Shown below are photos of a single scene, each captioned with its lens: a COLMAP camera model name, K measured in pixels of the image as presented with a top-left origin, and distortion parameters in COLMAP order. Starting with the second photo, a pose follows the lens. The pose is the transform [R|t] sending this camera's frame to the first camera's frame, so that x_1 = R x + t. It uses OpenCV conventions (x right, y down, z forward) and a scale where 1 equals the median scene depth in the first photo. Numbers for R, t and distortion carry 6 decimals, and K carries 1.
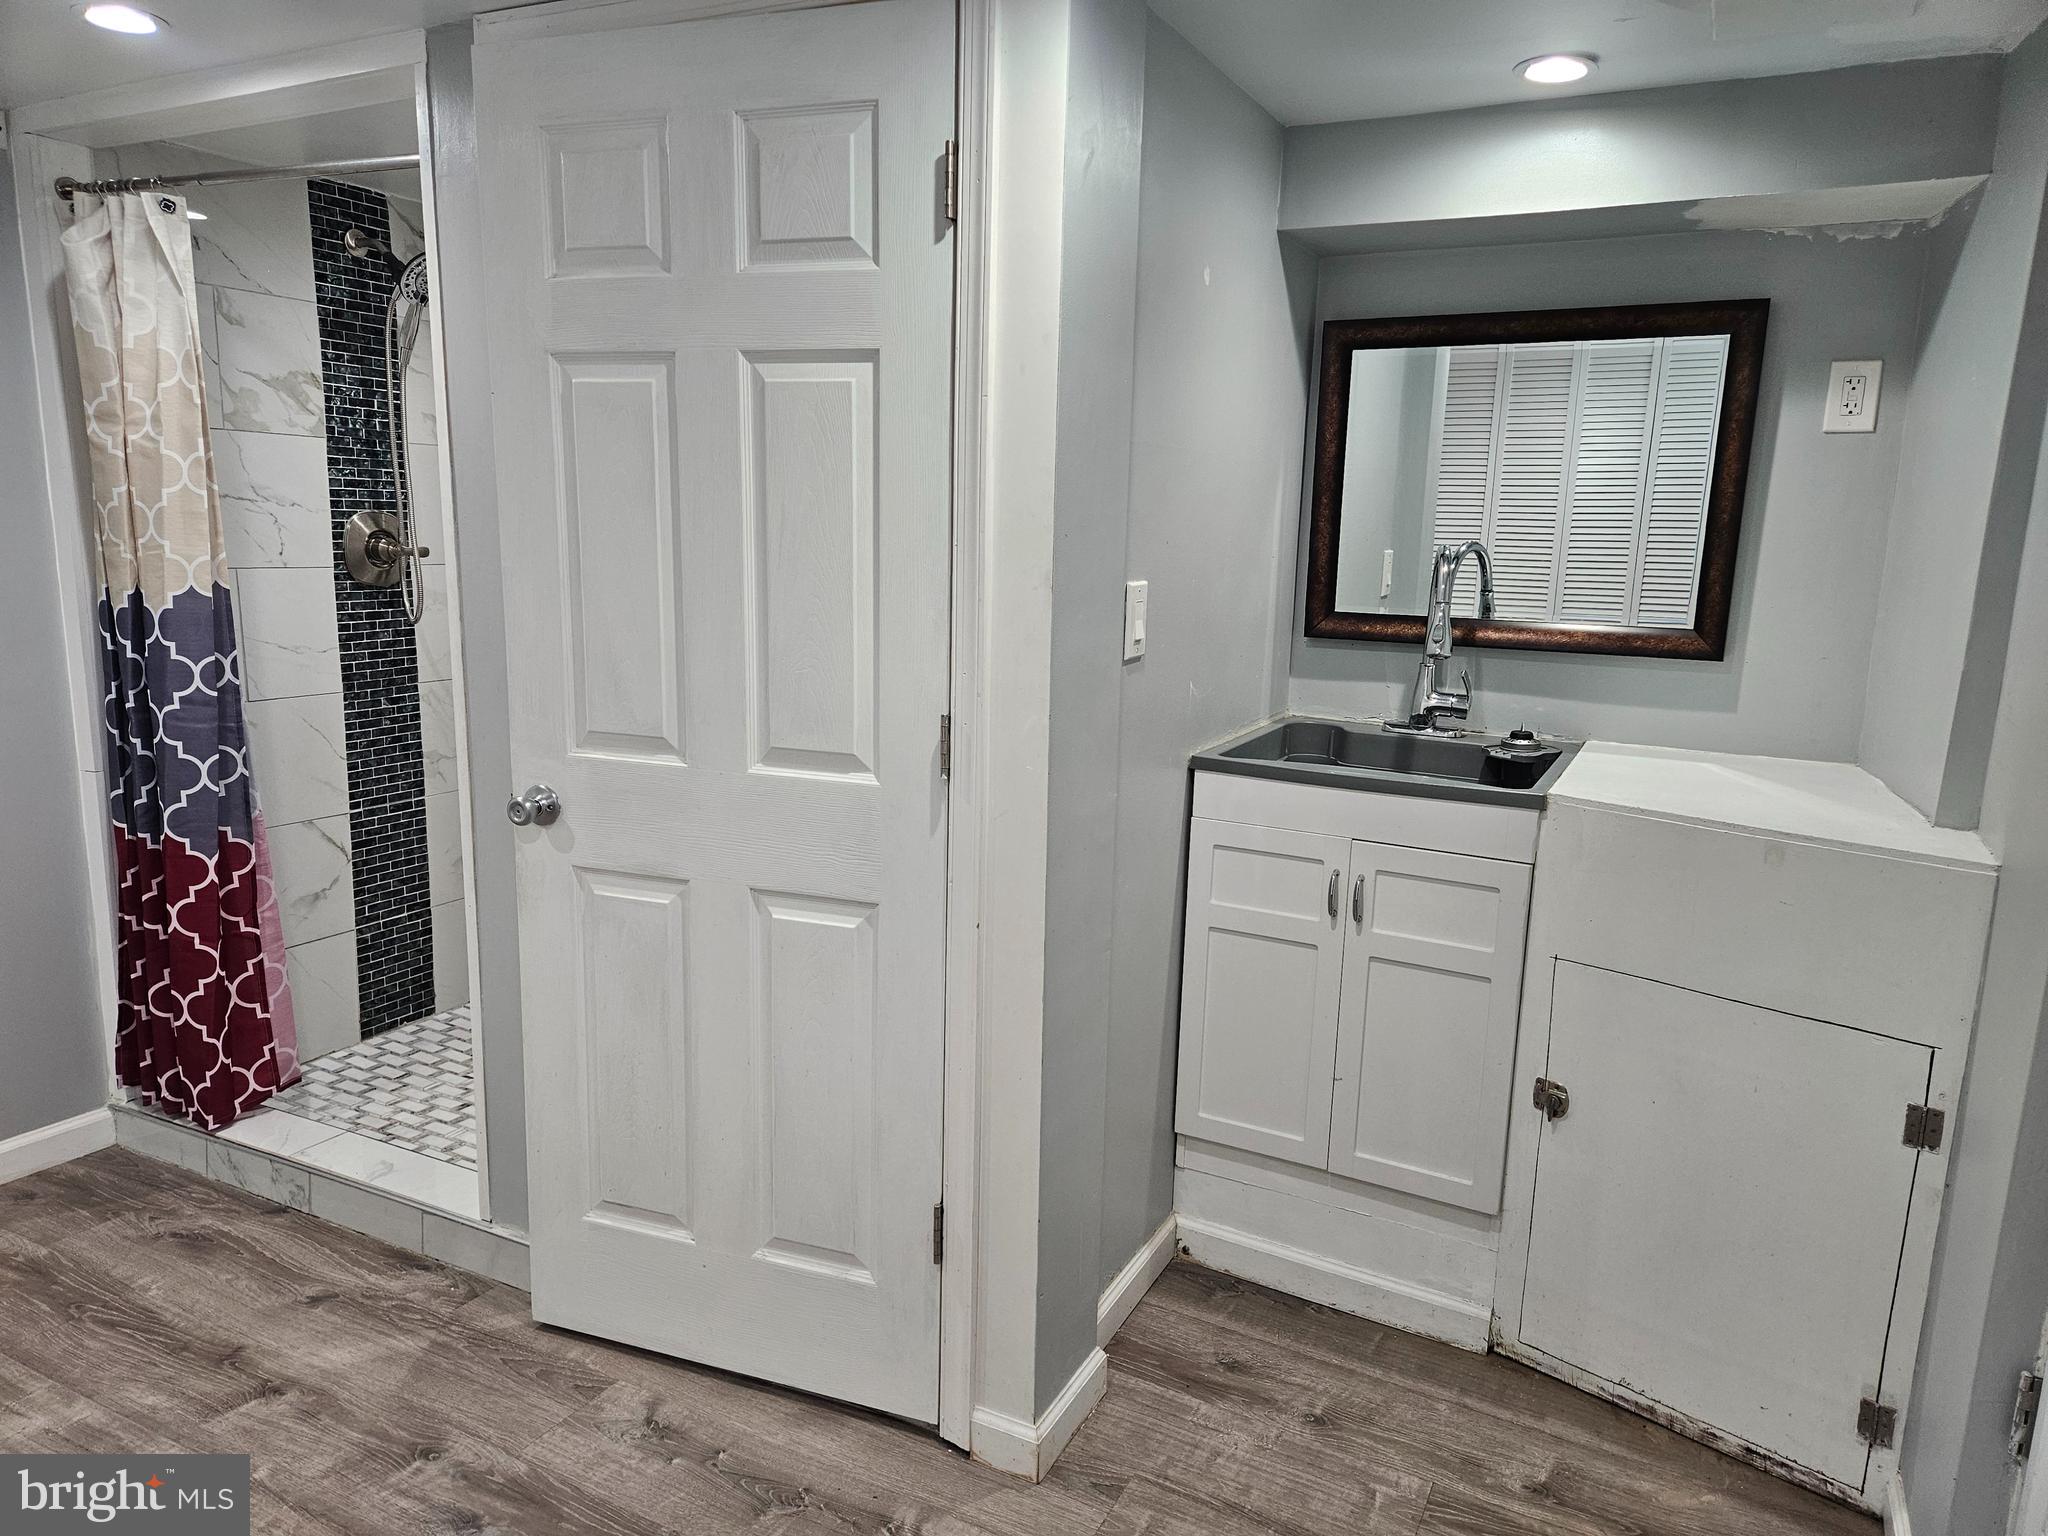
lens RADIAL K [[1365.6, 0, 1023.7], [0, 1365.6, 765.9], [0, 0, 1]] dist [0.079650, -0.062914]
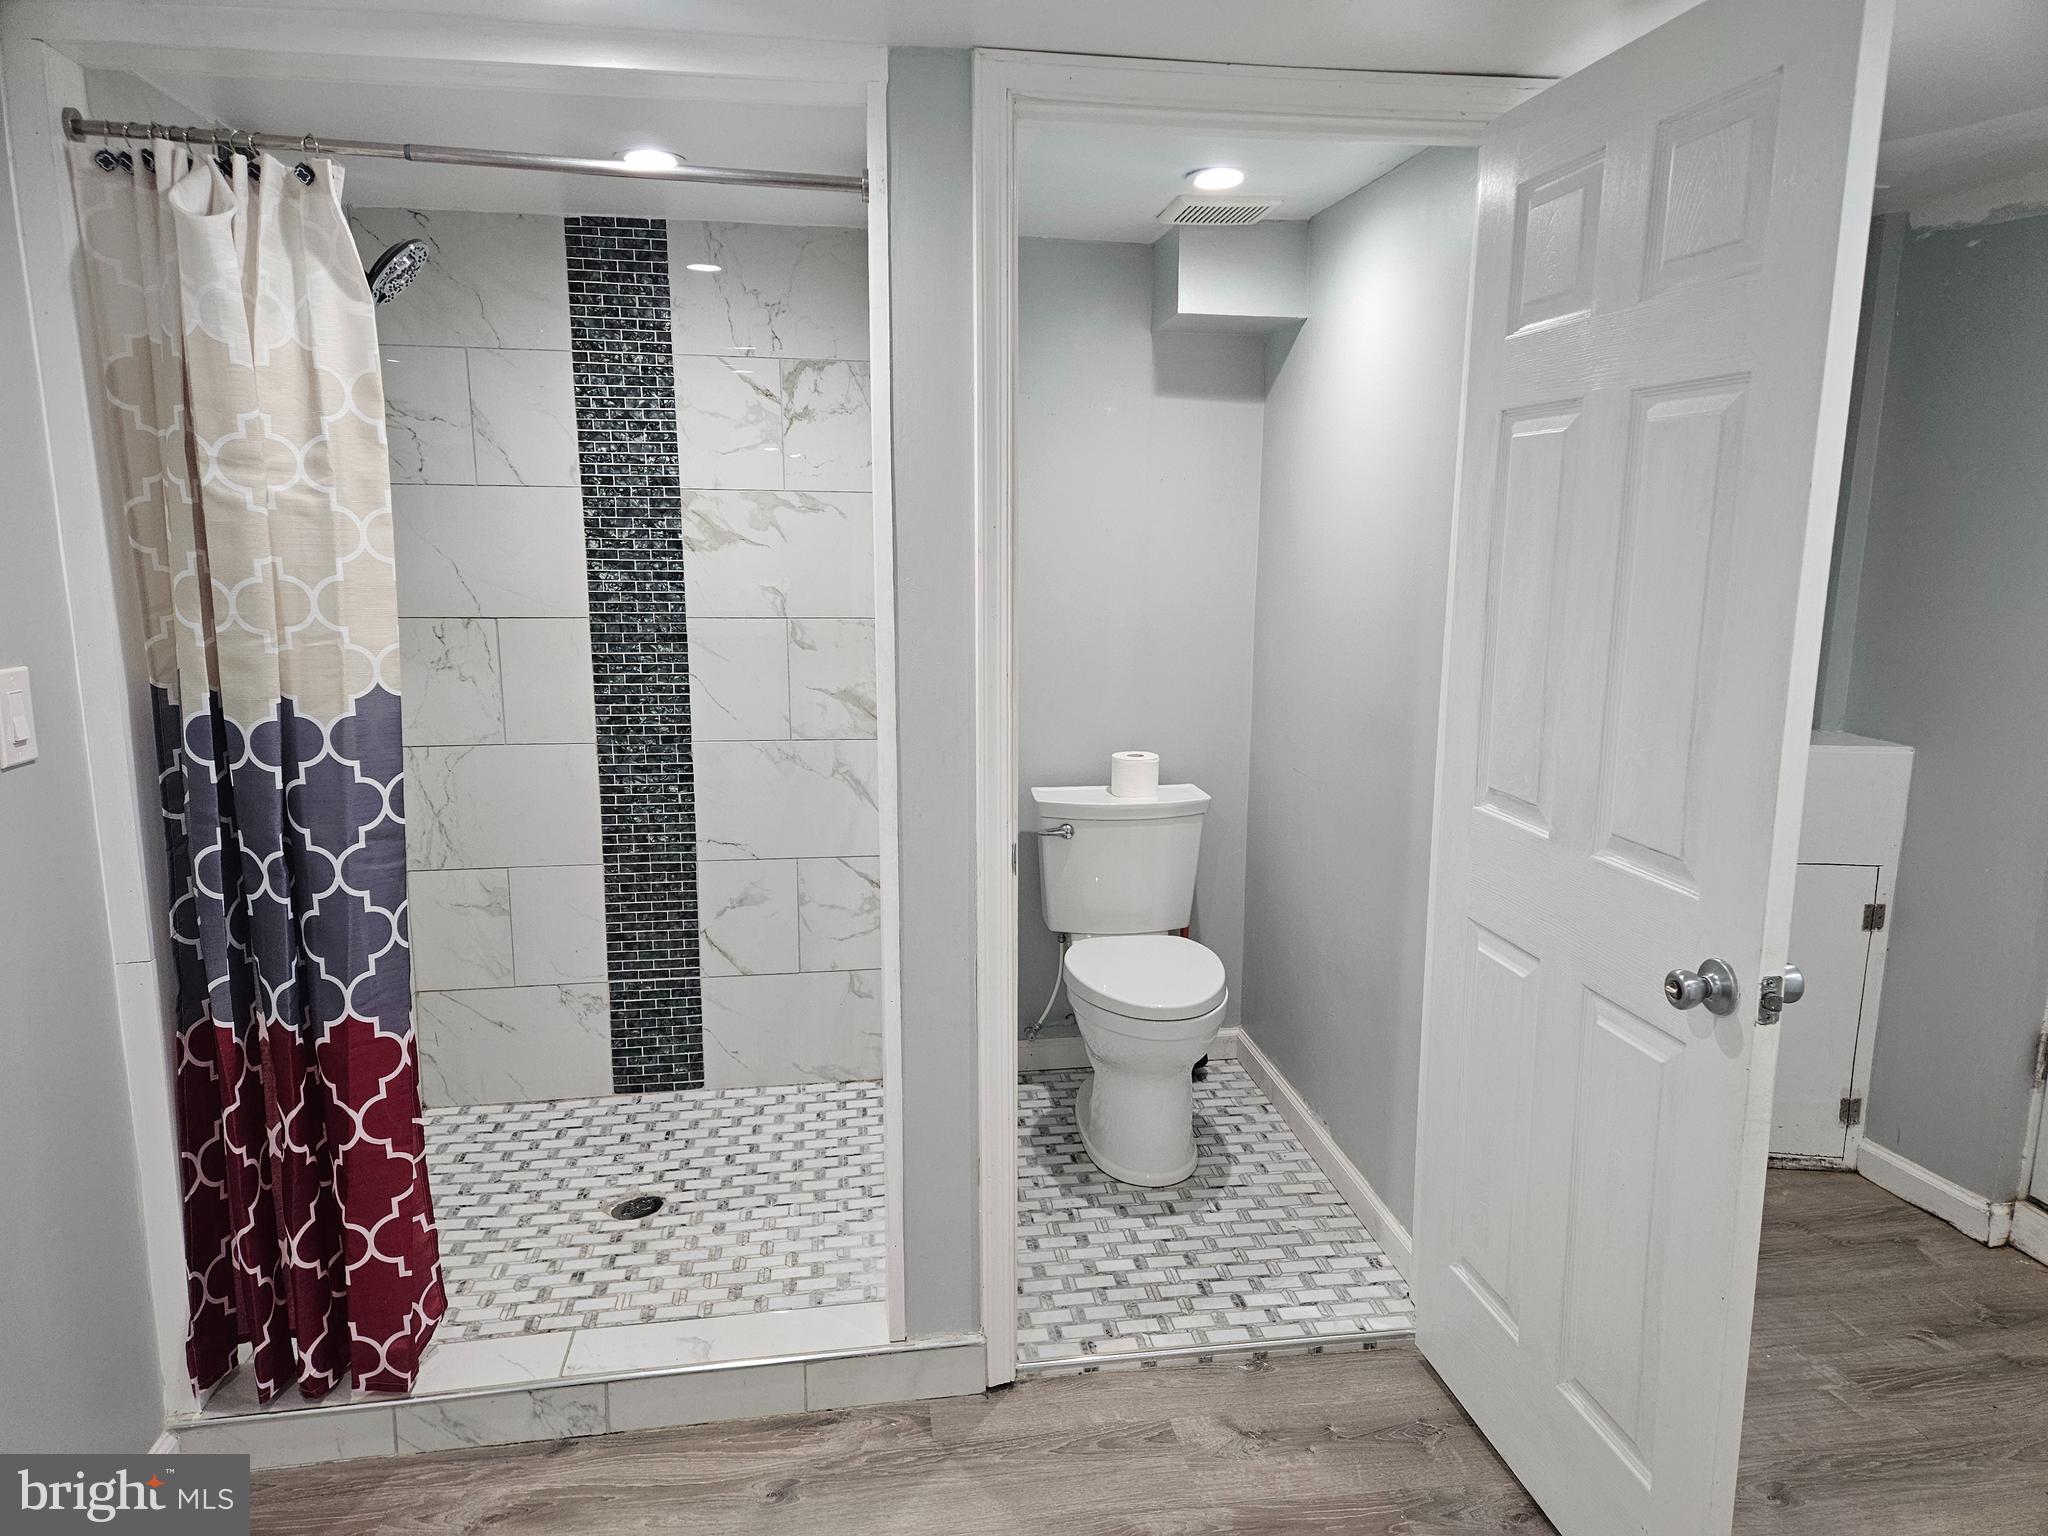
lens RADIAL K [[1365.6, 0, 1013.3], [0, 1365.6, 780.0], [0, 0, 1]] dist [0.079650, -0.062914]
pose [[0.807806, -0.130393, 0.574845, -0.766070], [0.125212, 0.990928, 0.048818, -0.071623], [-0.575995, 0.032542, 0.816805, 0.188763]]
